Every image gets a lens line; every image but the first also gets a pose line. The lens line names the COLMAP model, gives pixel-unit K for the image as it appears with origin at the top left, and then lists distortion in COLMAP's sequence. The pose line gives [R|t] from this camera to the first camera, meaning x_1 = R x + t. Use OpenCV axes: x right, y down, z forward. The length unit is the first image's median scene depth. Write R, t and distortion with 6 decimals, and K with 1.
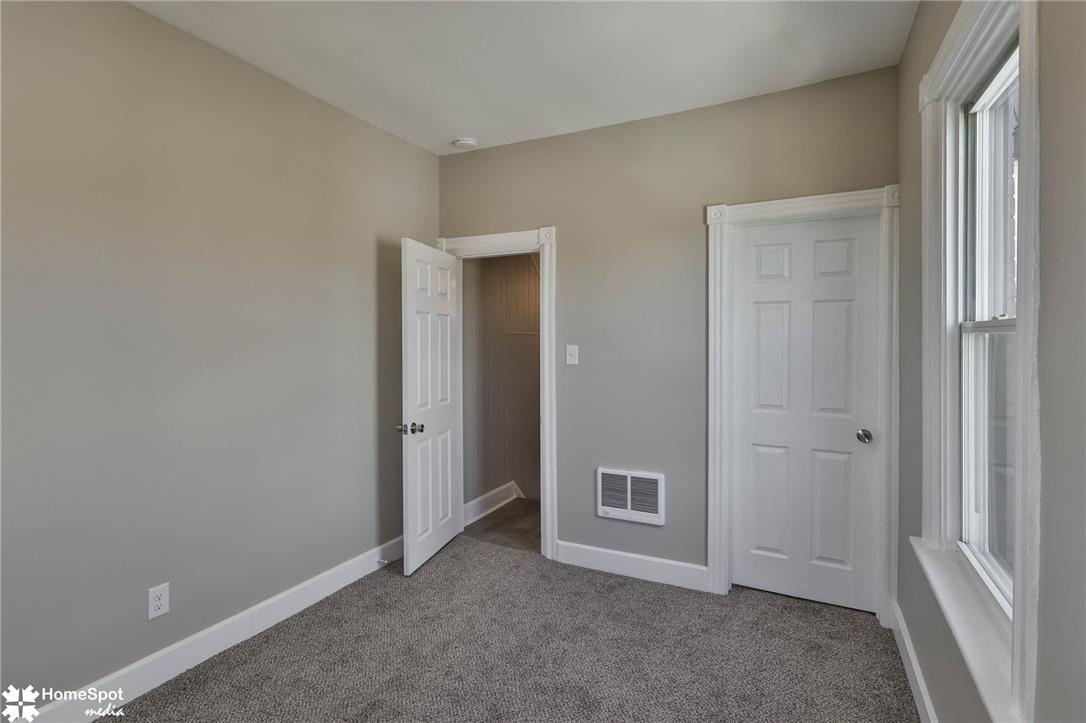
lens RADIAL K [[543.3, 0, 541.2], [0, 543.3, 354.3], [0, 0, 1]] dist [-0.002557, 0.003711]
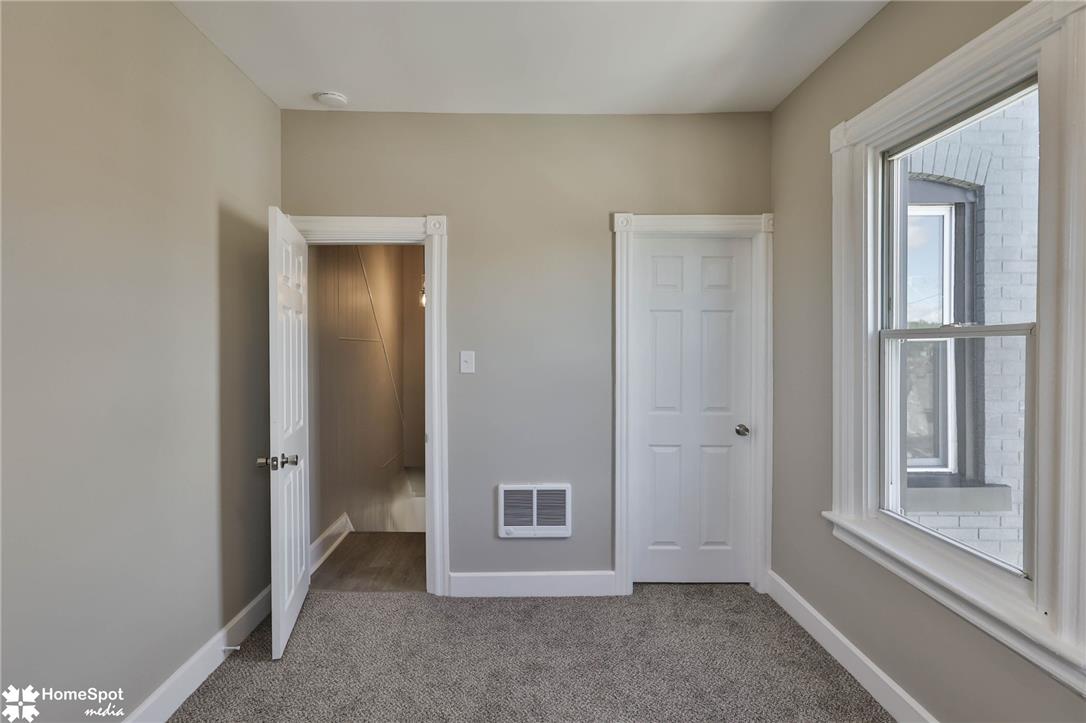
lens RADIAL K [[543.3, 0, 547.8], [0, 543.3, 361.5], [0, 0, 1]] dist [-0.002557, 0.003711]
pose [[0.880670, -0.008650, 0.473652, -0.279756], [0.010330, 0.999946, -0.000946, 0.002887], [-0.473618, 0.005726, 0.880712, 0.168756]]
